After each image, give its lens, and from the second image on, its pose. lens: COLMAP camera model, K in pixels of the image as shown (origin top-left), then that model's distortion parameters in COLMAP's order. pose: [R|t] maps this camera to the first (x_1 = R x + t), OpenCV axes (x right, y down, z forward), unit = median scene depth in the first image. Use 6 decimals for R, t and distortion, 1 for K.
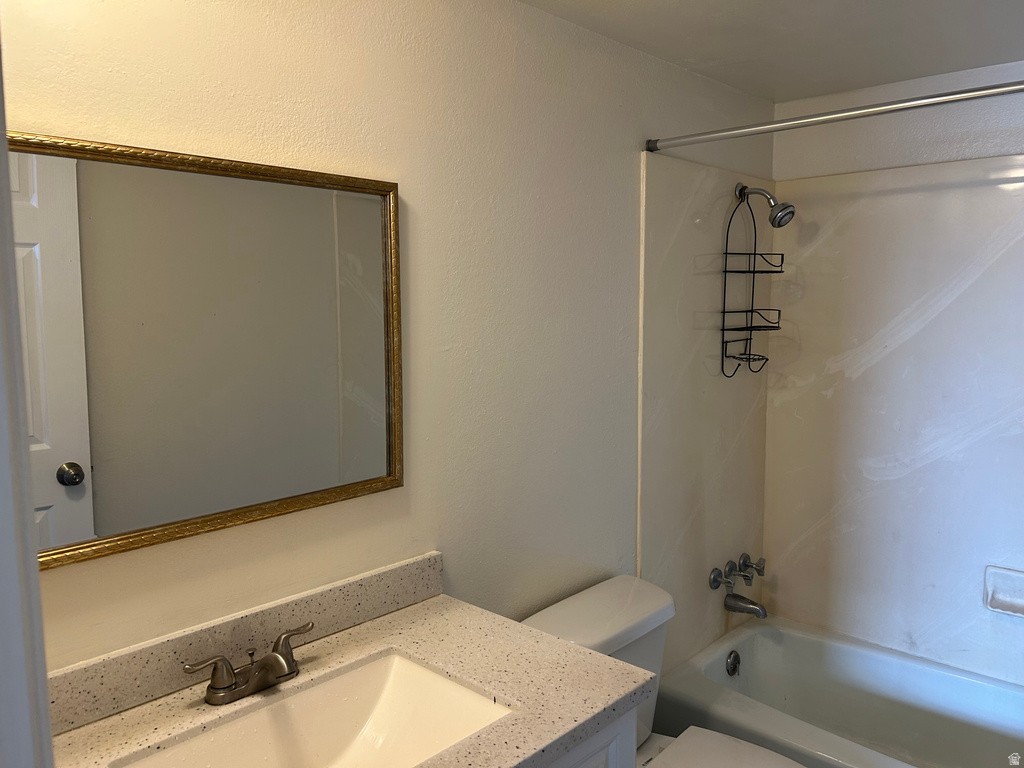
lens RADIAL K [[767.9, 0, 517.8], [0, 767.9, 384.2], [0, 0, 1]] dist [0.059957, -0.070036]
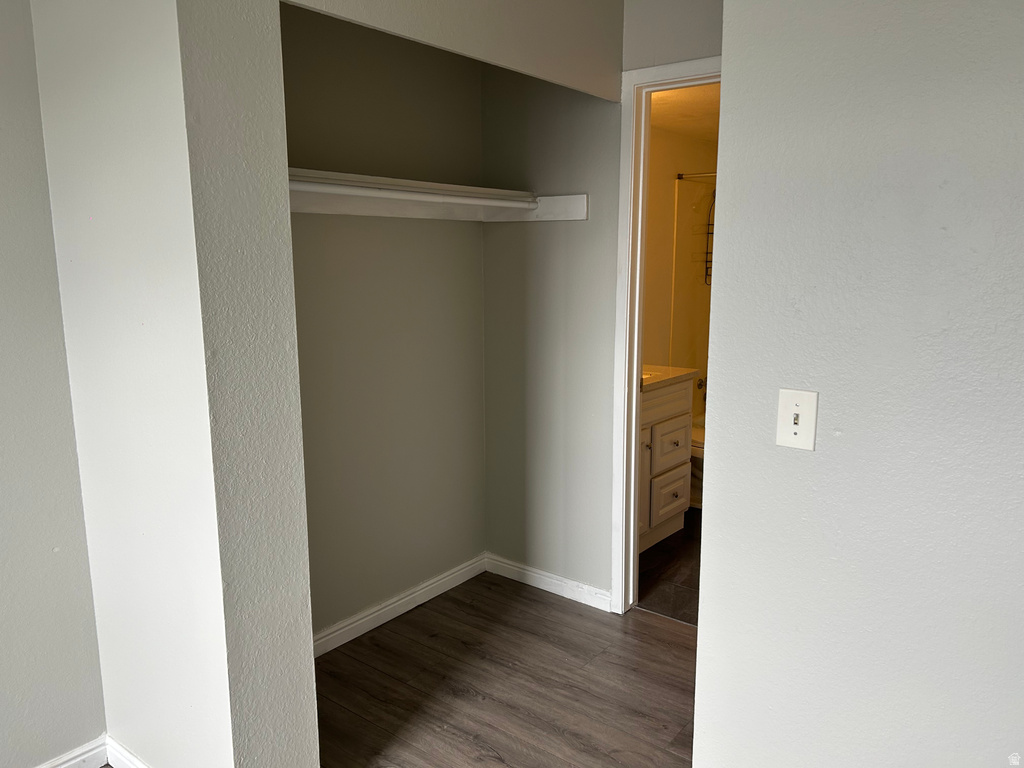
lens RADIAL K [[767.9, 0, 507.0], [0, 767.9, 388.4], [0, 0, 1]] dist [0.059957, -0.070036]
pose [[0.997109, -0.011566, 0.075099, -0.458888], [0.006406, 0.997625, 0.068587, 0.132256], [-0.075714, -0.067907, 0.994815, -1.120253]]
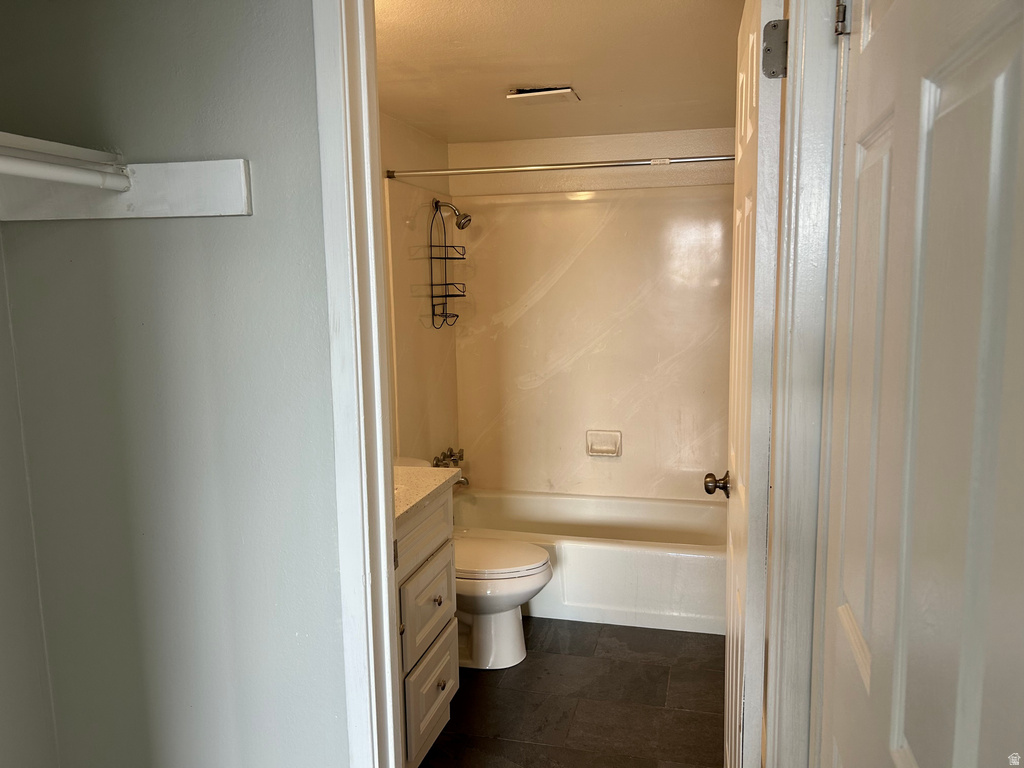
lens RADIAL K [[767.9, 0, 516.5], [0, 767.9, 388.7], [0, 0, 1]] dist [0.059957, -0.070036]
pose [[0.877972, -0.076944, 0.472489, -0.331750], [0.063826, 0.997001, 0.043761, 0.056296], [-0.474439, -0.008264, 0.880250, -0.423678]]
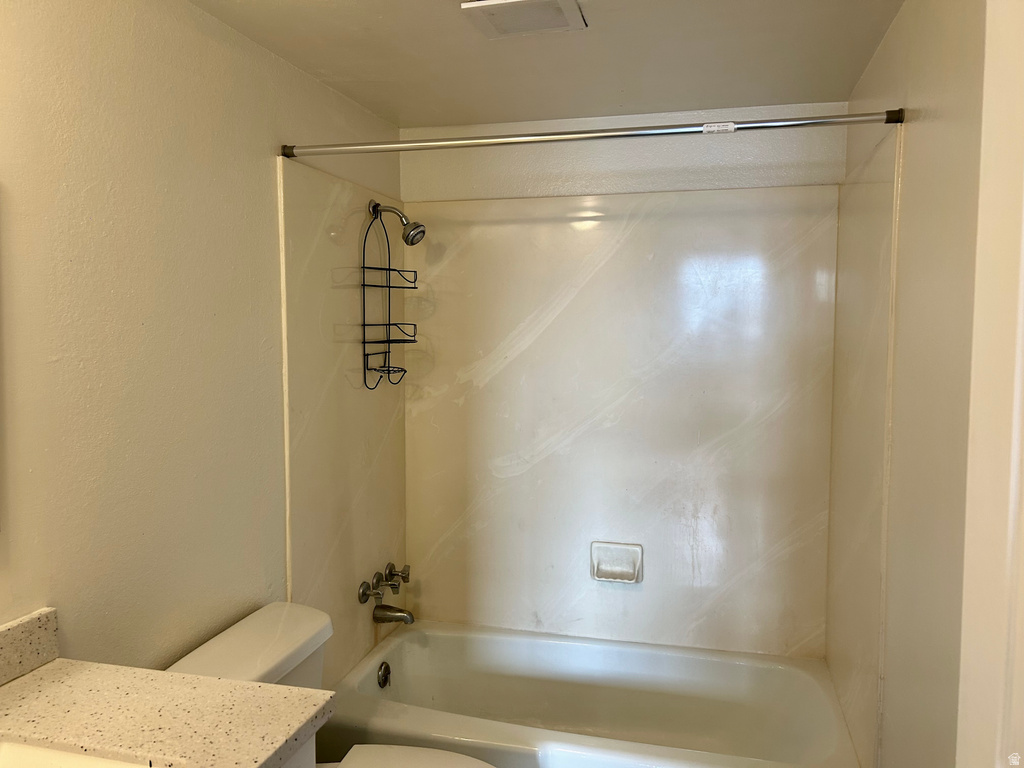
lens RADIAL K [[767.9, 0, 518.0], [0, 767.9, 378.7], [0, 0, 1]] dist [0.059957, -0.070036]
pose [[0.880745, -0.027285, 0.472804, -0.036198], [0.045818, 0.998565, -0.027724, 0.014953], [-0.471369, 0.046080, 0.880731, 0.020643]]
